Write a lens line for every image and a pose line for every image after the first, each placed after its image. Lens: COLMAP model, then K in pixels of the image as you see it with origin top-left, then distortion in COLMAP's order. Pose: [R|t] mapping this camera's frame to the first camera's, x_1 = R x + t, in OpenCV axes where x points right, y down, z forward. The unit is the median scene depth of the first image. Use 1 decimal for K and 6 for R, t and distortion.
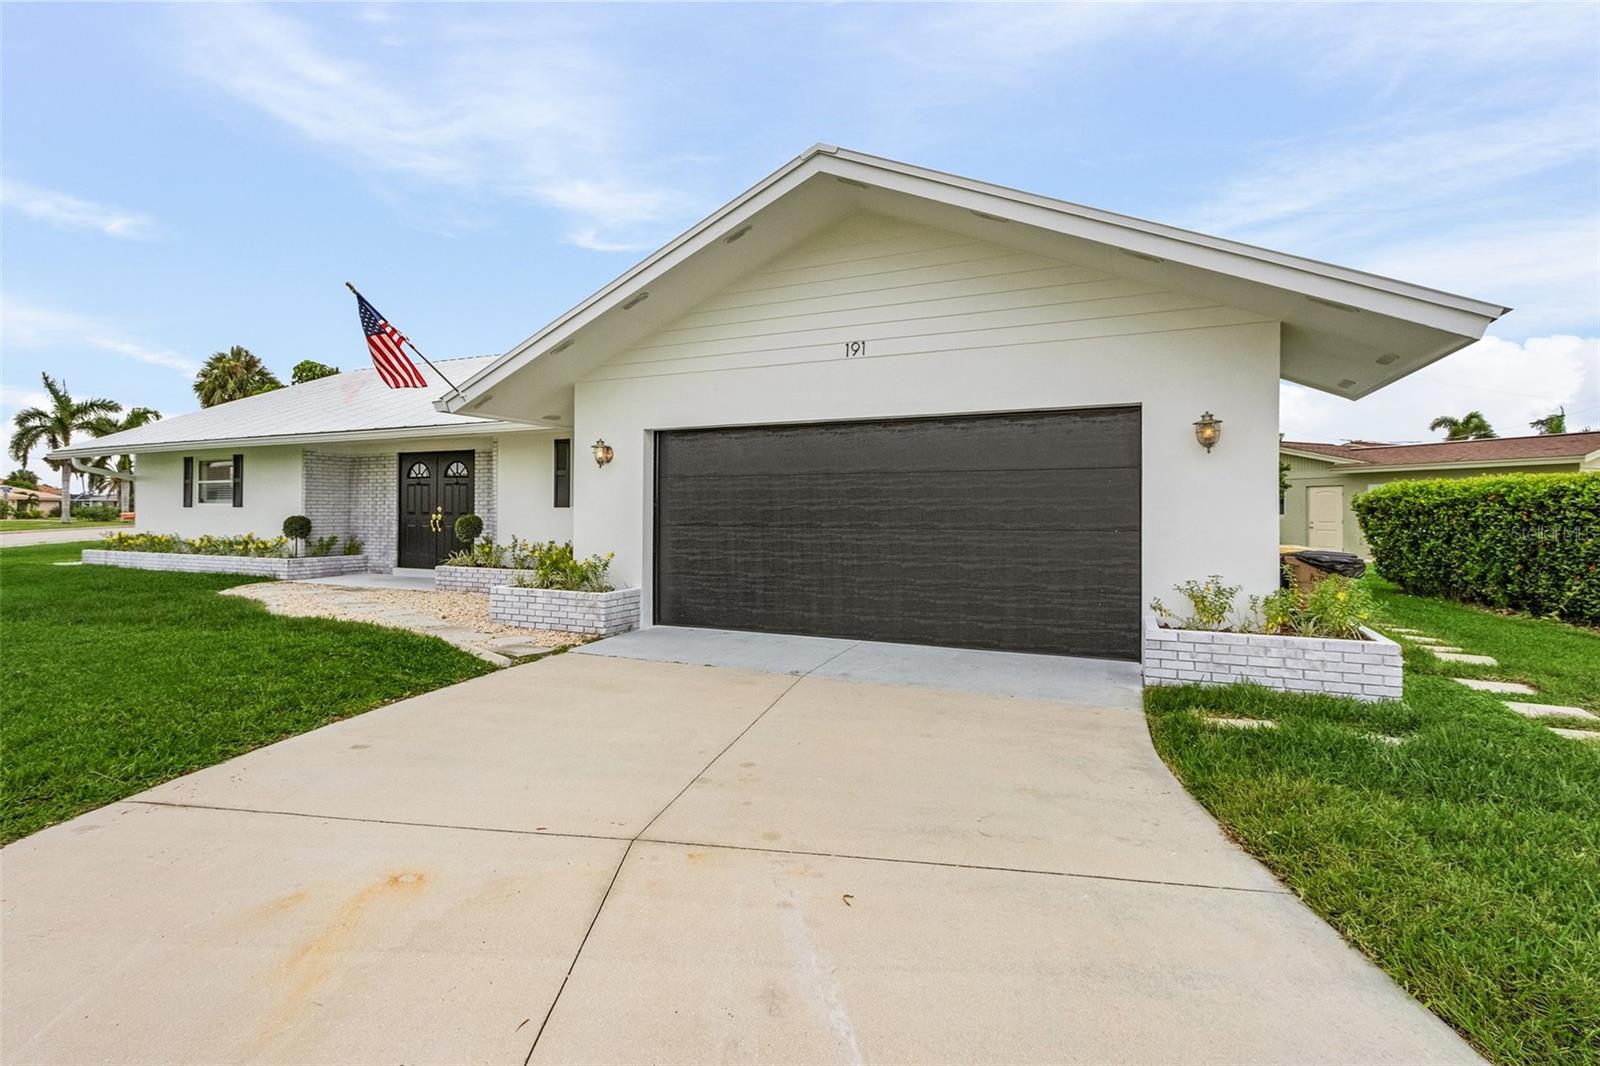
lens RADIAL K [[743.2, 0, 803.2], [0, 743.2, 522.3], [0, 0, 1]] dist [-0.000293, 0.000862]
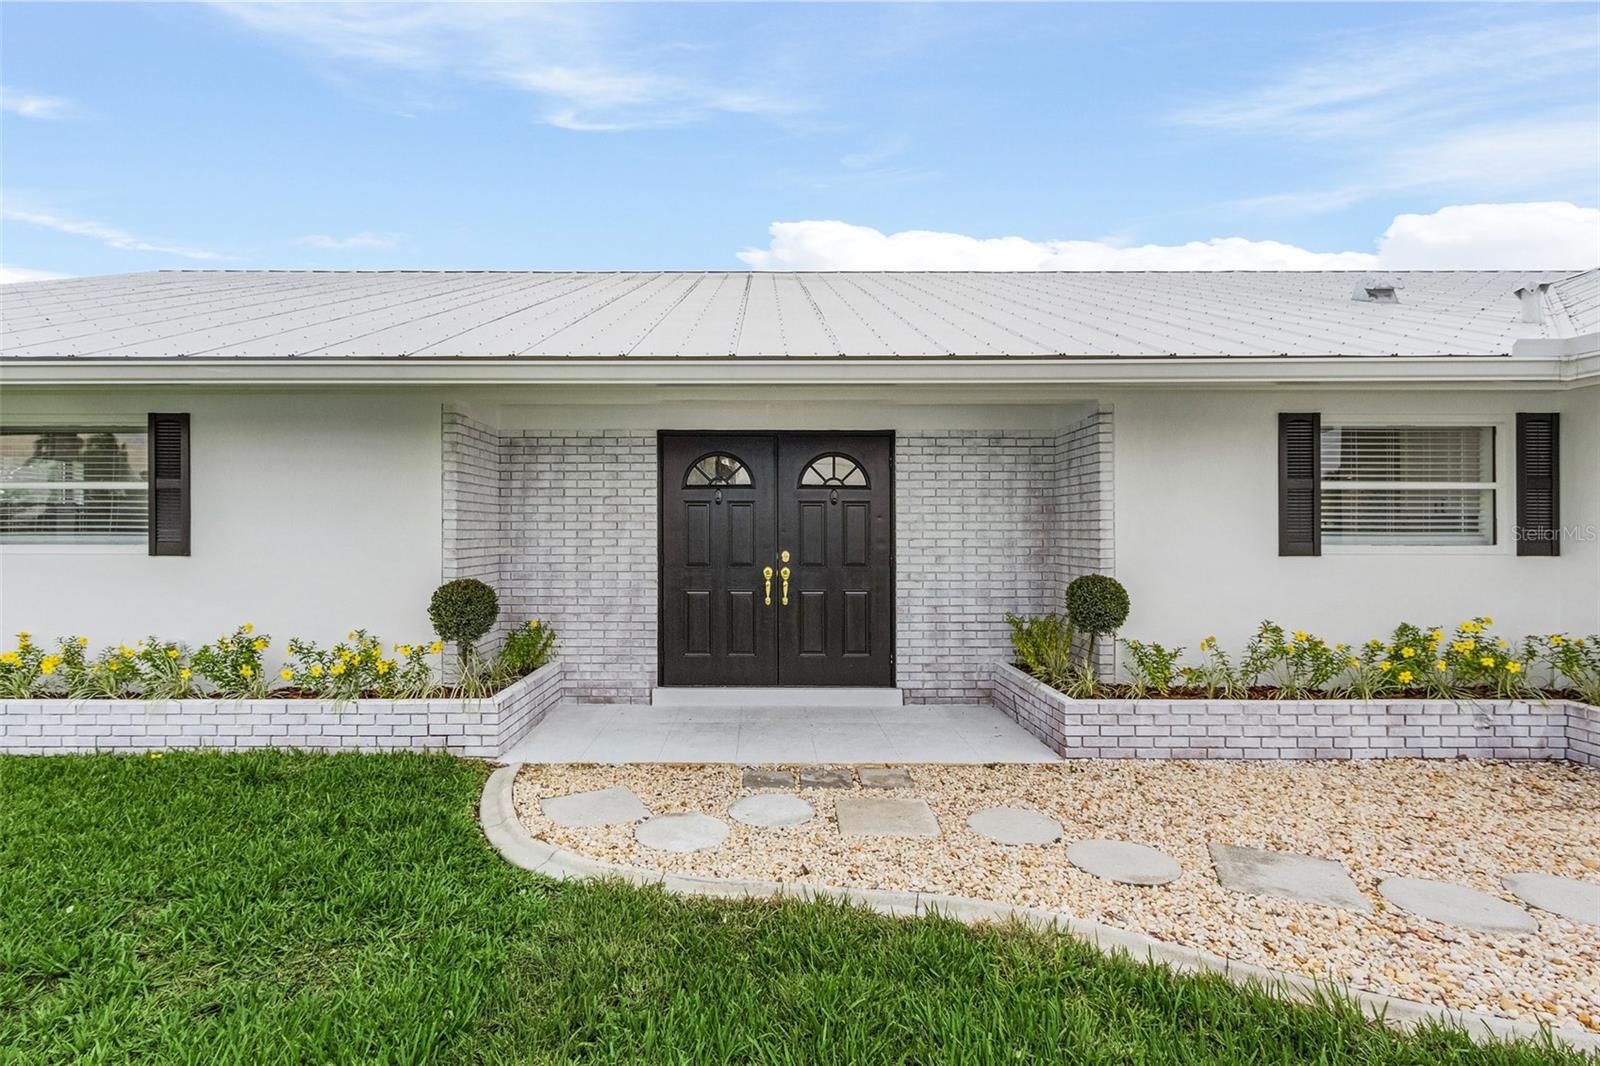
lens RADIAL K [[743.2, 0, 795.0], [0, 743.2, 542.1], [0, 0, 1]] dist [-0.000293, 0.000862]
pose [[0.911631, -0.005649, 0.410970, -0.655414], [0.008021, 0.999960, -0.004049, -0.024034], [-0.410931, 0.006987, 0.911640, 0.558875]]
